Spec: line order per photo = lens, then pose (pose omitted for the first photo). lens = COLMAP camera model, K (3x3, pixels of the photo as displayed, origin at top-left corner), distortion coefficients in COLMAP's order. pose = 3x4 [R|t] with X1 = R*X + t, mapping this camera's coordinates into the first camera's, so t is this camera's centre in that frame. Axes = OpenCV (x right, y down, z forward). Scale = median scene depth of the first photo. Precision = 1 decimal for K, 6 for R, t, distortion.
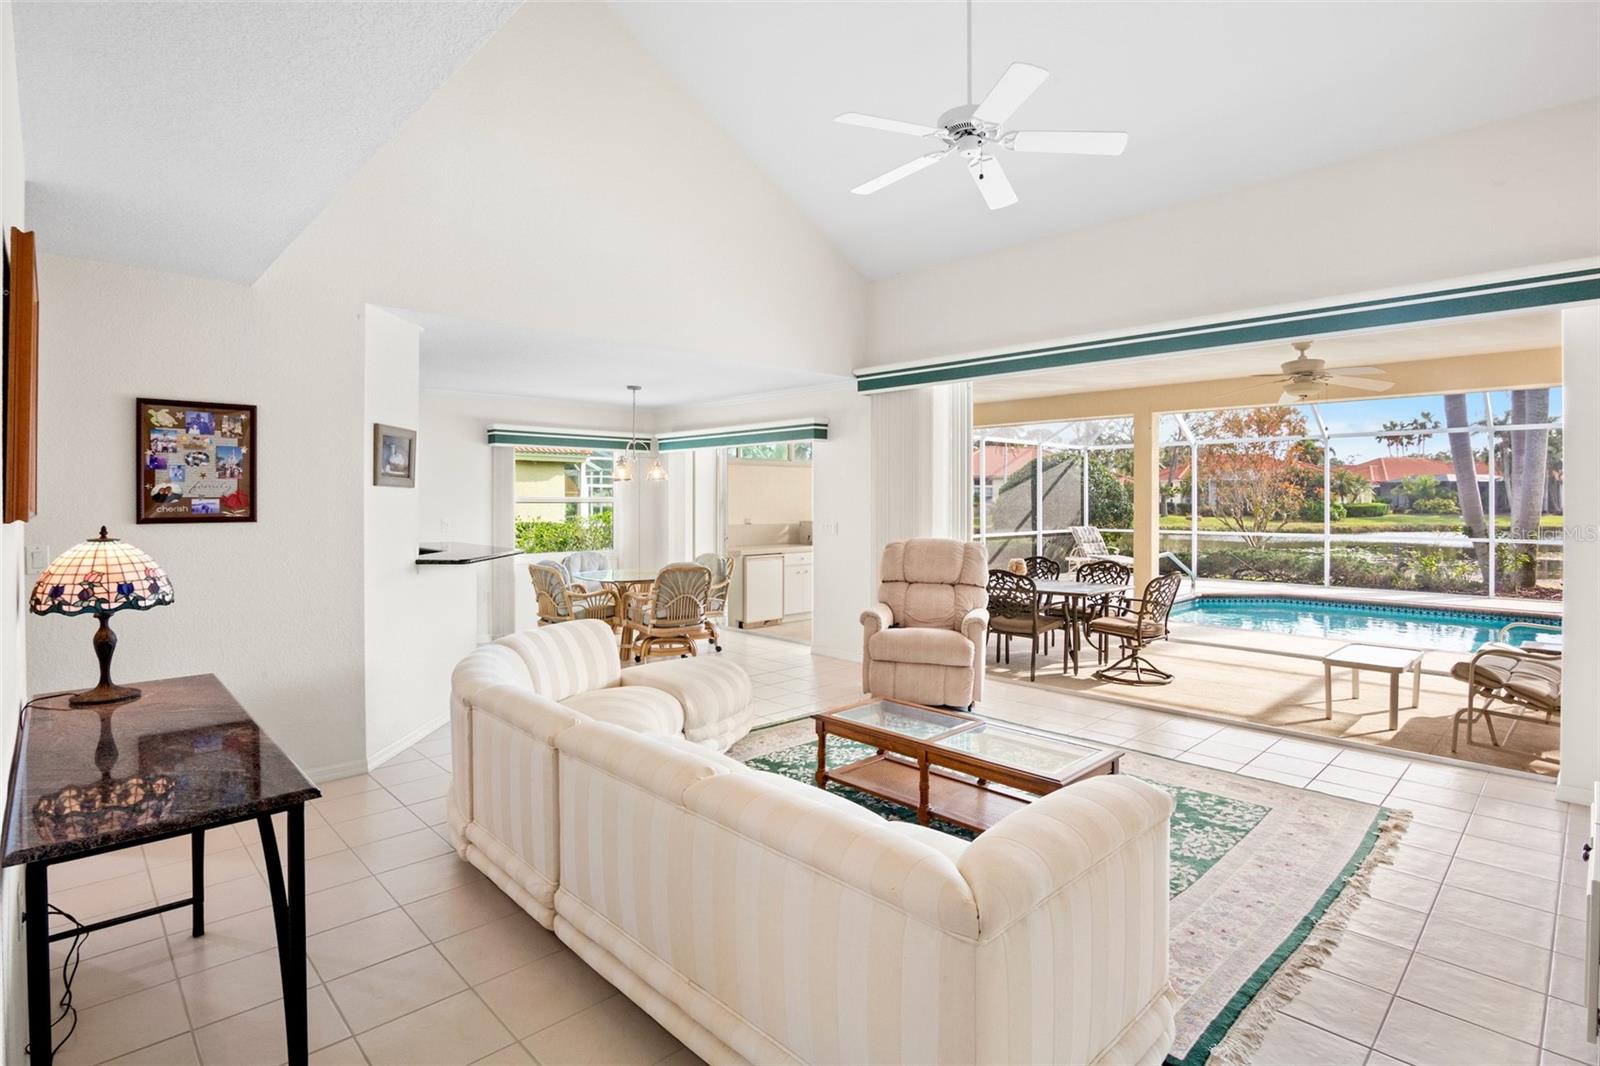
lens RADIAL K [[791.2, 0, 794.9], [0, 791.2, 518.0], [0, 0, 1]] dist [-0.012463, -0.001252]
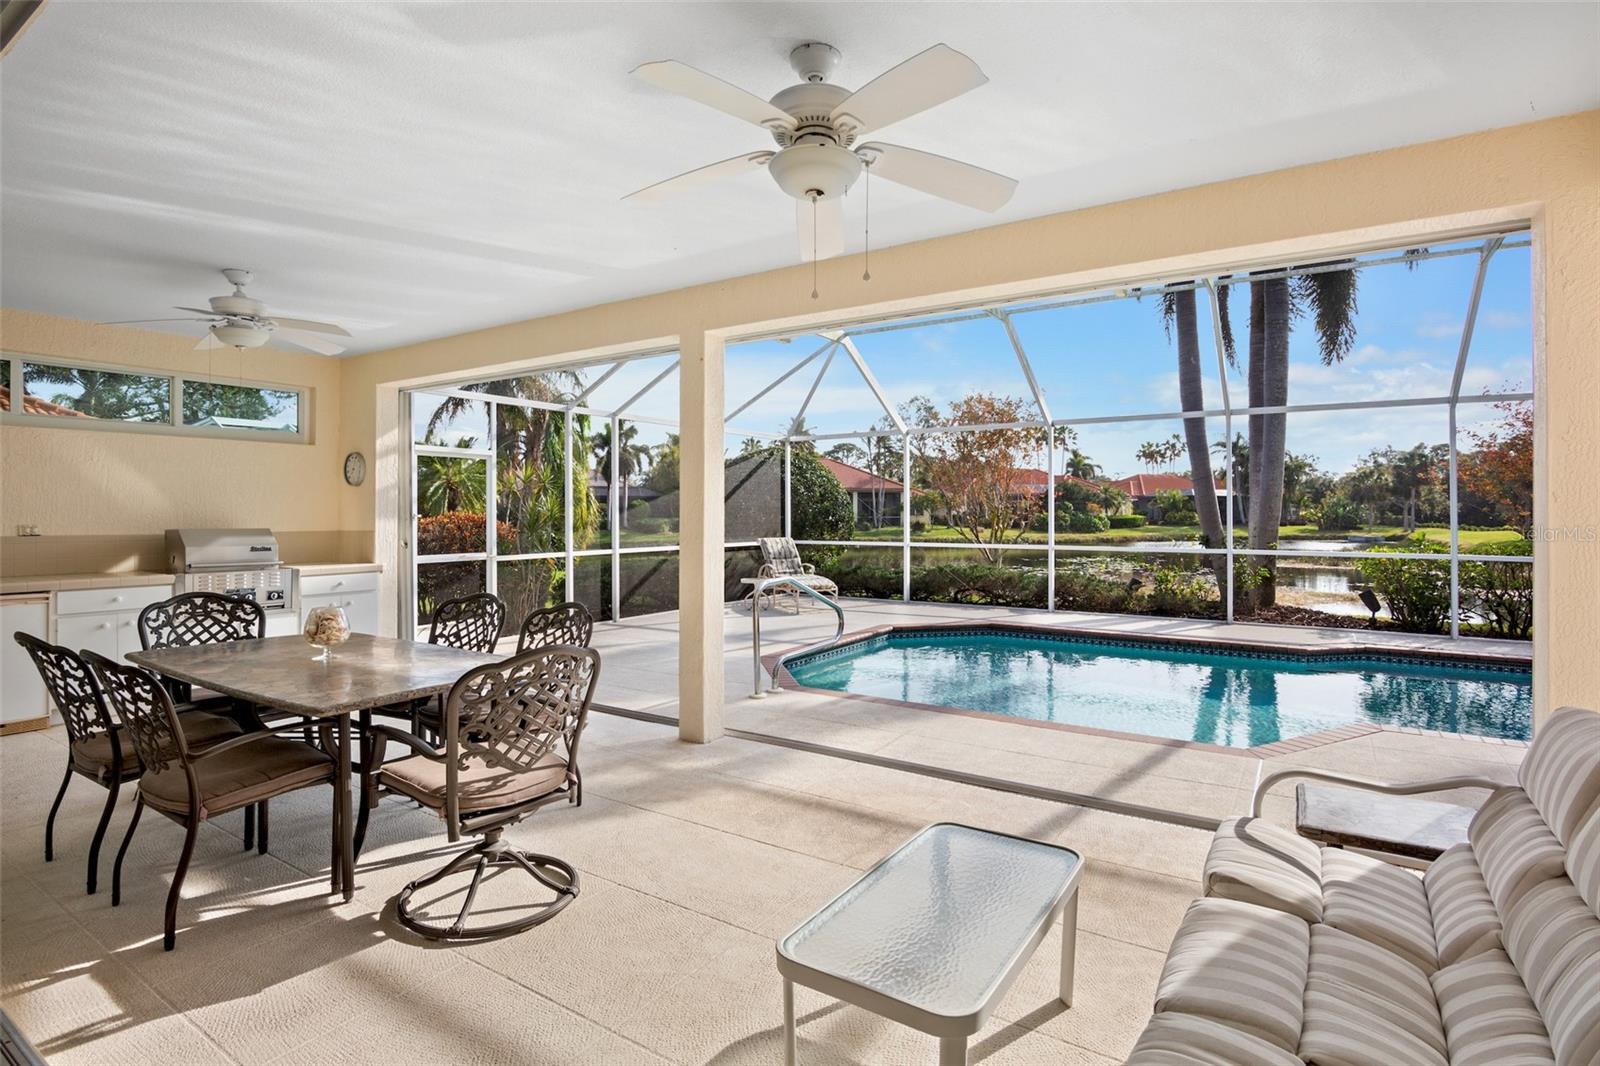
lens RADIAL K [[791.2, 0, 789.1], [0, 791.2, 529.6], [0, 0, 1]] dist [-0.012463, -0.001252]
pose [[0.975966, -0.003319, 0.217898, 0.212279], [0.003834, 0.999991, -0.001944, 0.004230], [-0.217889, 0.002733, 0.975970, 0.241045]]
